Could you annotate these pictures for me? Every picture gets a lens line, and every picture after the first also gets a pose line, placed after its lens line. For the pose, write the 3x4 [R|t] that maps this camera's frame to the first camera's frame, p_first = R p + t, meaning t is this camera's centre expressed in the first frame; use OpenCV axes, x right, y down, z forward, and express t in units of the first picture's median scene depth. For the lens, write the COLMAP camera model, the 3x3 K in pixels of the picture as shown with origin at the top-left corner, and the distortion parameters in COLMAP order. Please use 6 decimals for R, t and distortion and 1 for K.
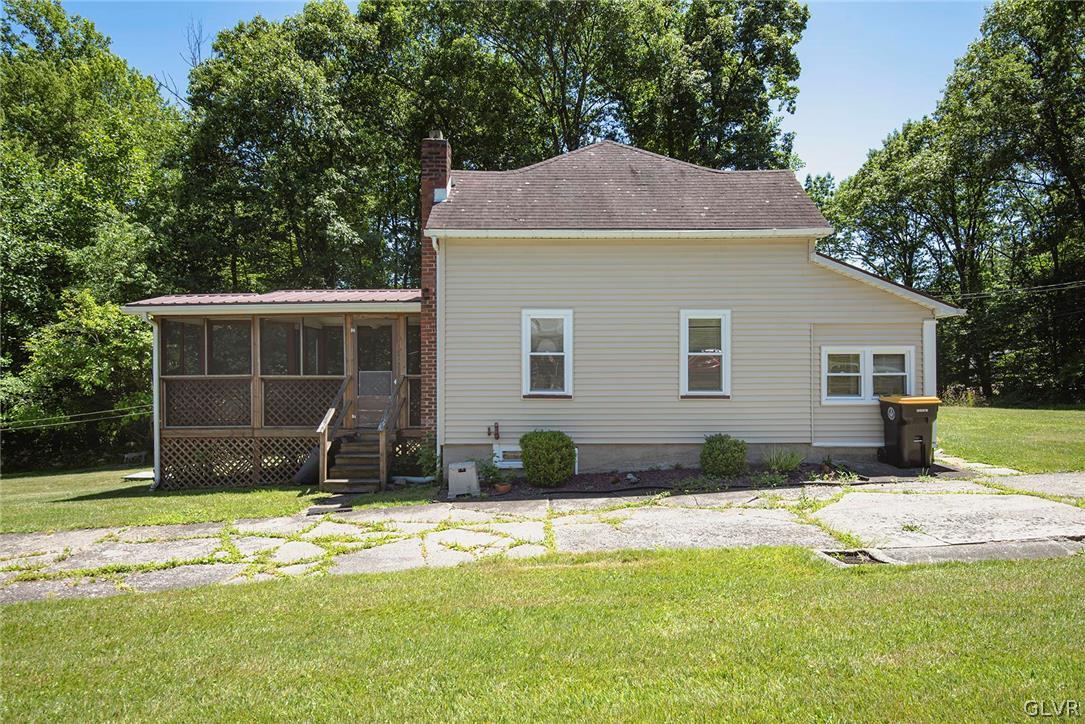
lens RADIAL K [[624.0, 0, 542.5], [0, 624.0, 362.0], [0, 0, 1]] dist [-0.020050, -0.000882]
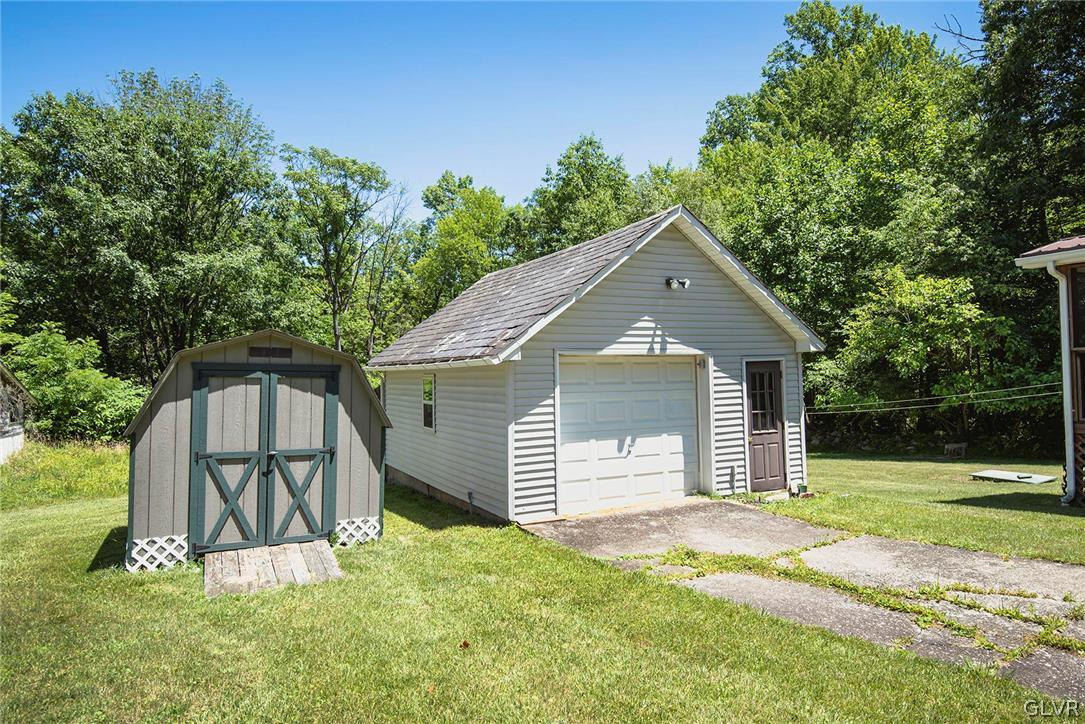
lens RADIAL K [[646.5, 0, 542.5], [0, 646.5, 362.0], [0, 0, 1]] dist [-0.004581, 0.000491]
pose [[0.475898, -0.017532, -0.879326, -0.122497], [0.037774, 0.999286, 0.000520, 0.007356], [0.878689, -0.033463, 0.476220, 0.049139]]
